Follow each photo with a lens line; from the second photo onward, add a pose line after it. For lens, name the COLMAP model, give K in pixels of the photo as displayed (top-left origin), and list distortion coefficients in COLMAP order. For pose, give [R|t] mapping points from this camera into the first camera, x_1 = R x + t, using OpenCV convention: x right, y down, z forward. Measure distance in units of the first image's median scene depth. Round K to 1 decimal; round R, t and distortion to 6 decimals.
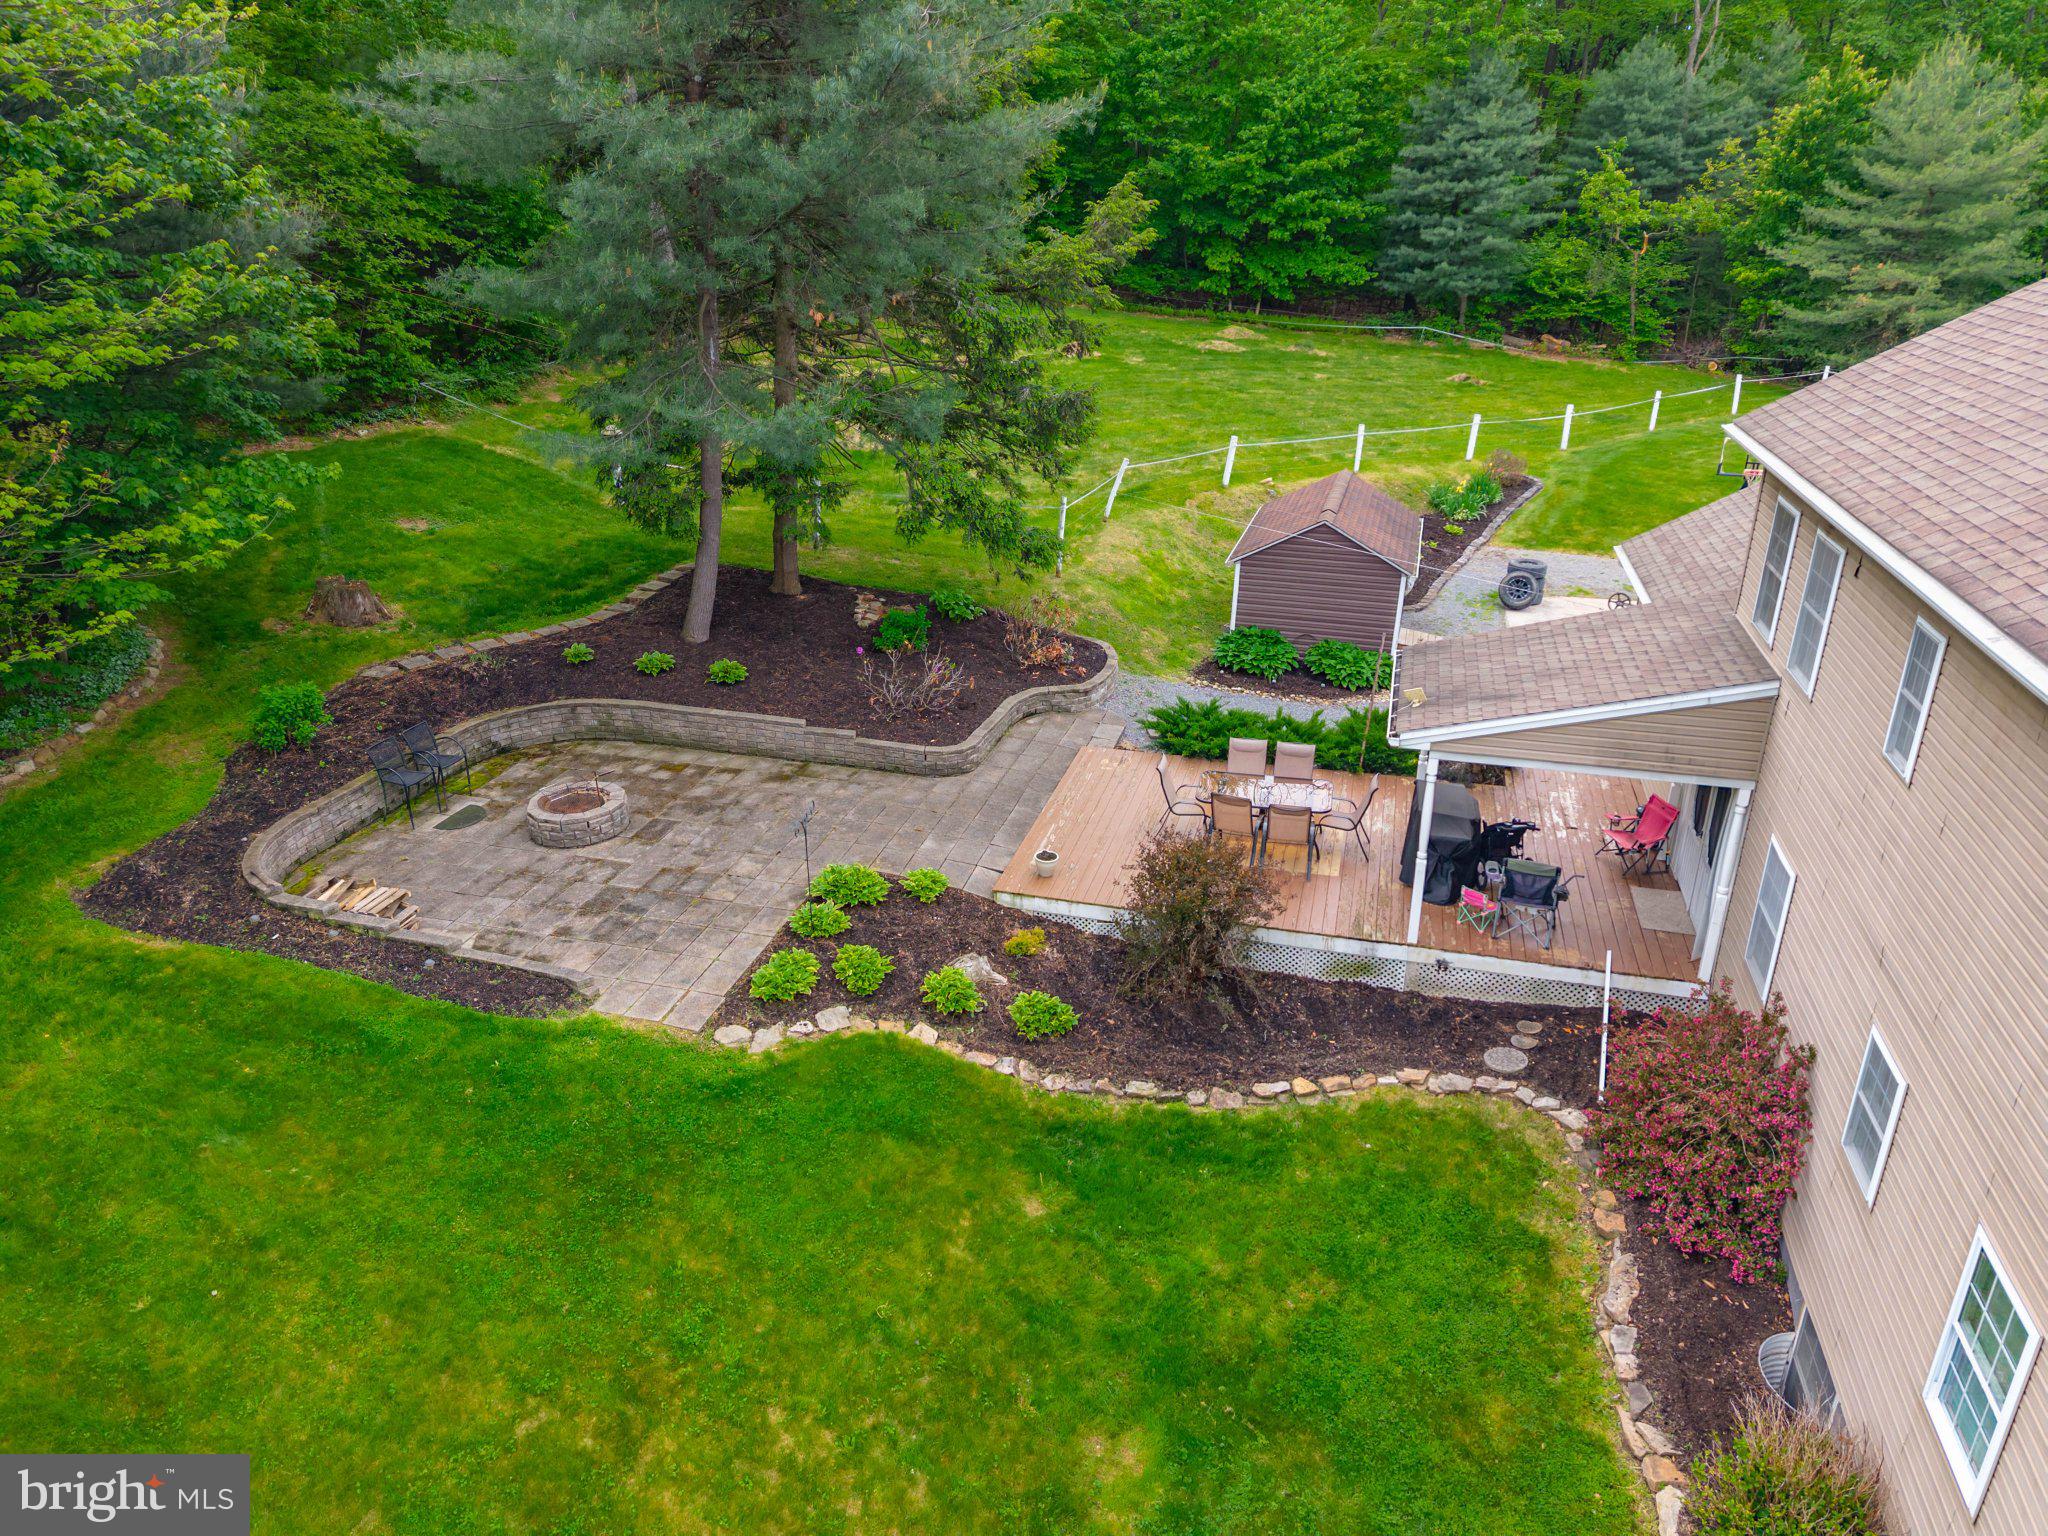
lens RADIAL K [[1374.3, 0, 1021.7], [0, 1374.3, 760.5], [0, 0, 1]] dist [0.023755, -0.021242]
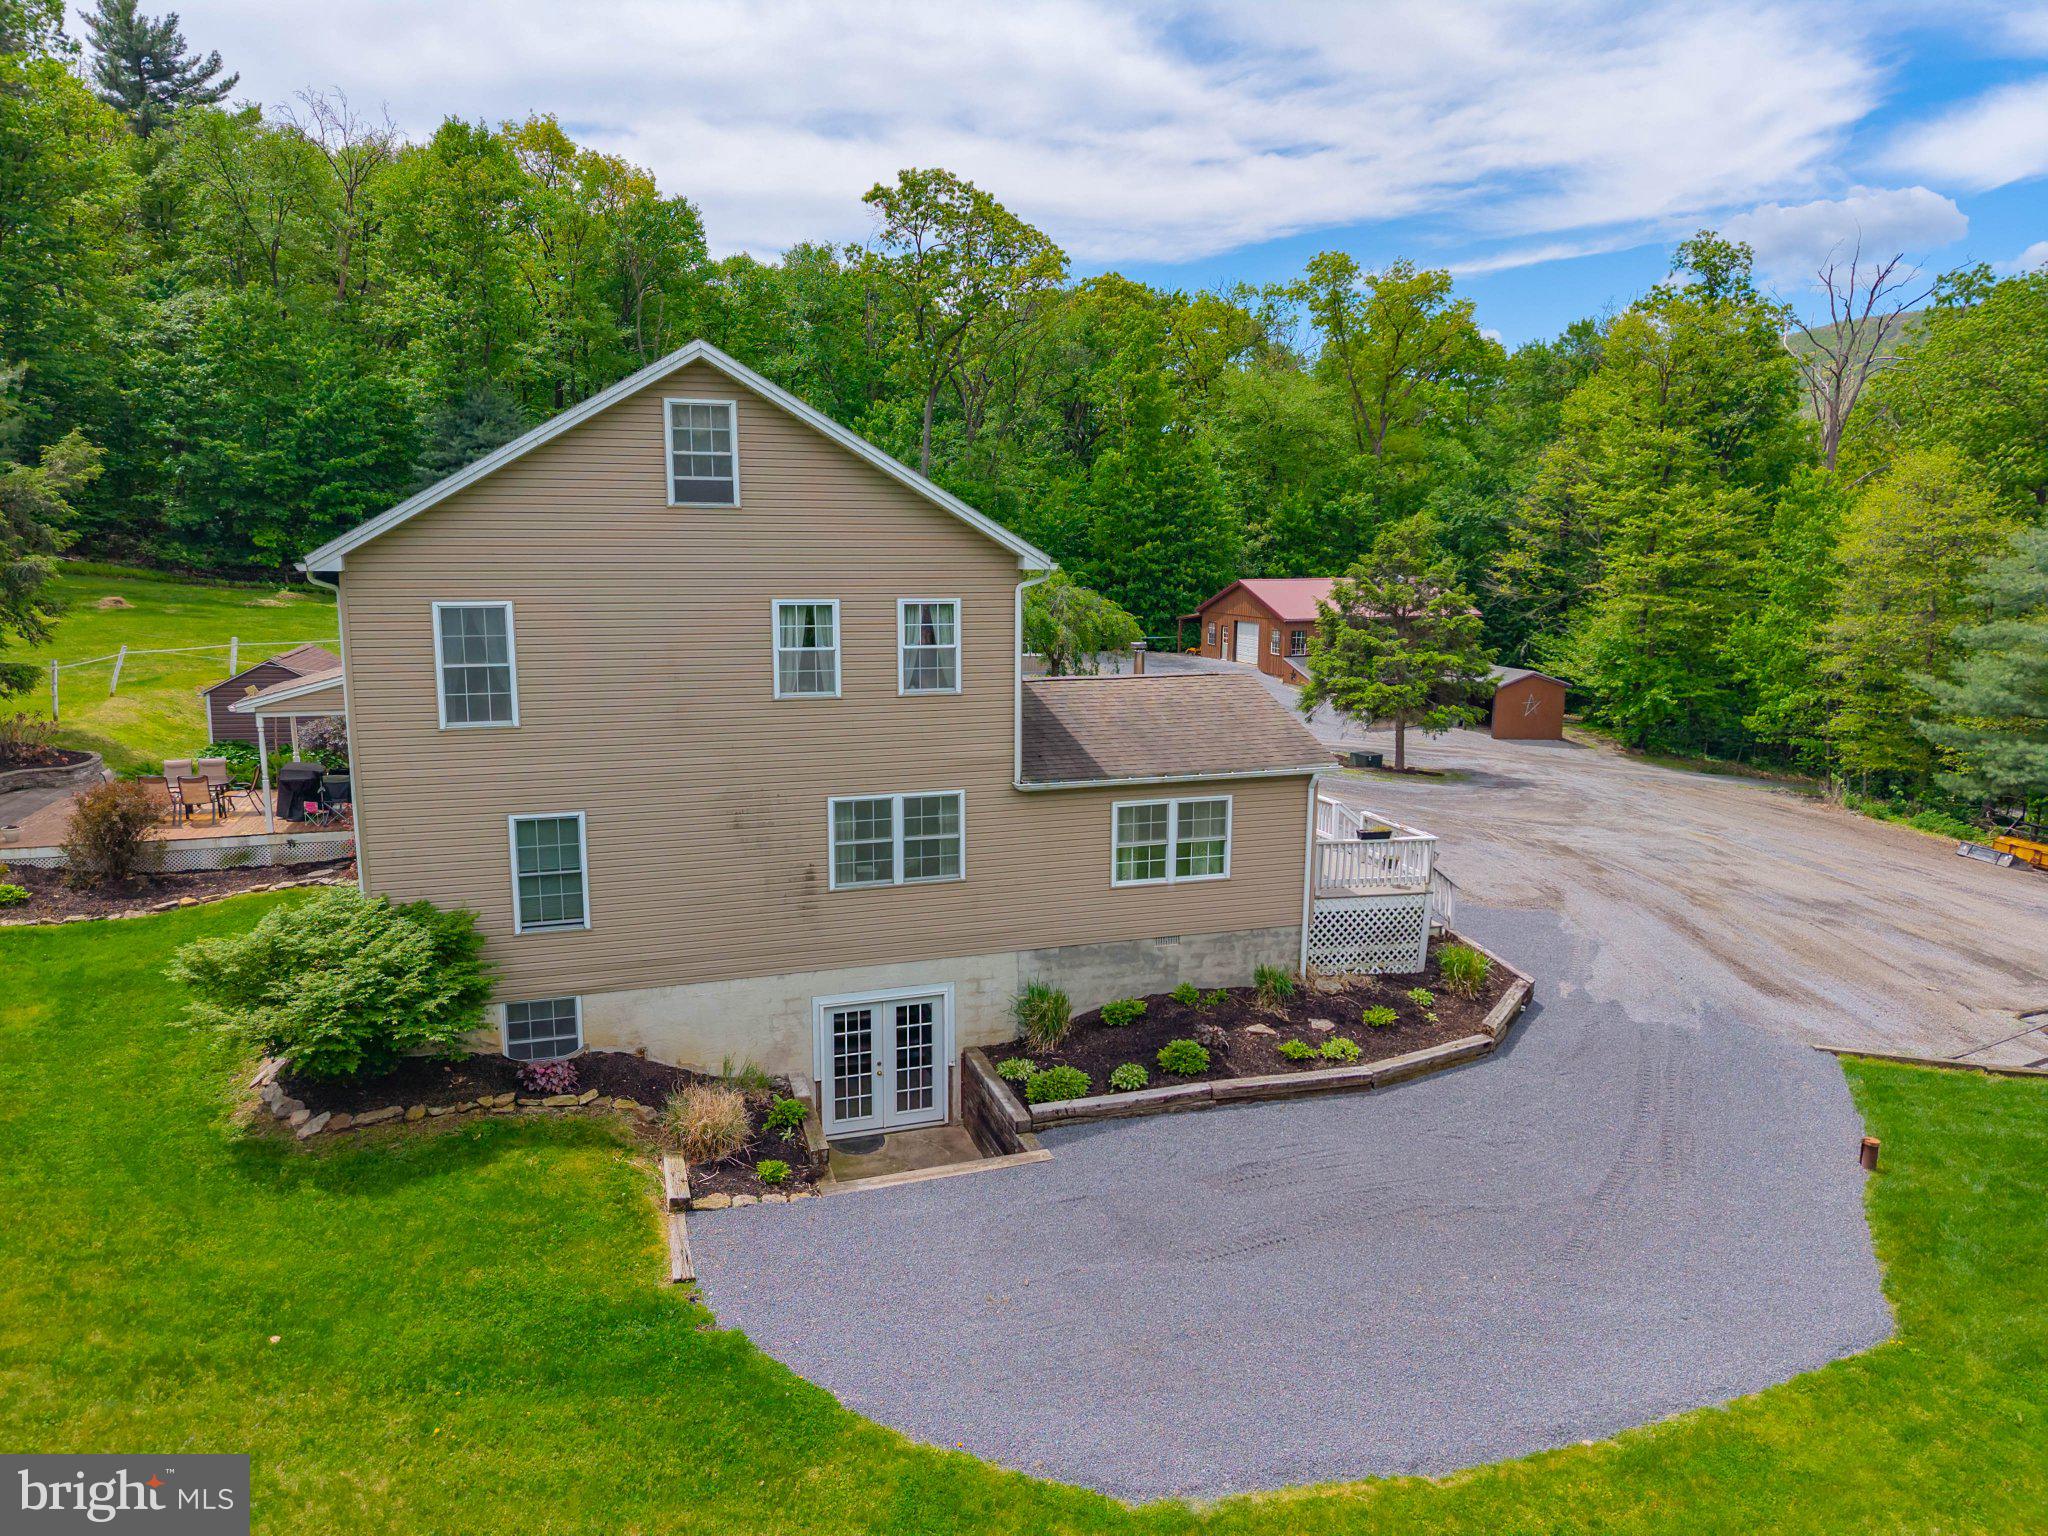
lens RADIAL K [[1374.3, 0, 1021.7], [0, 1374.3, 760.5], [0, 0, 1]] dist [0.023755, -0.021242]
pose [[0.839178, -0.085395, 0.537110, 0.039725], [0.199967, 0.966864, -0.158707, 0.131495], [-0.505759, 0.240588, 0.828447, -0.238712]]
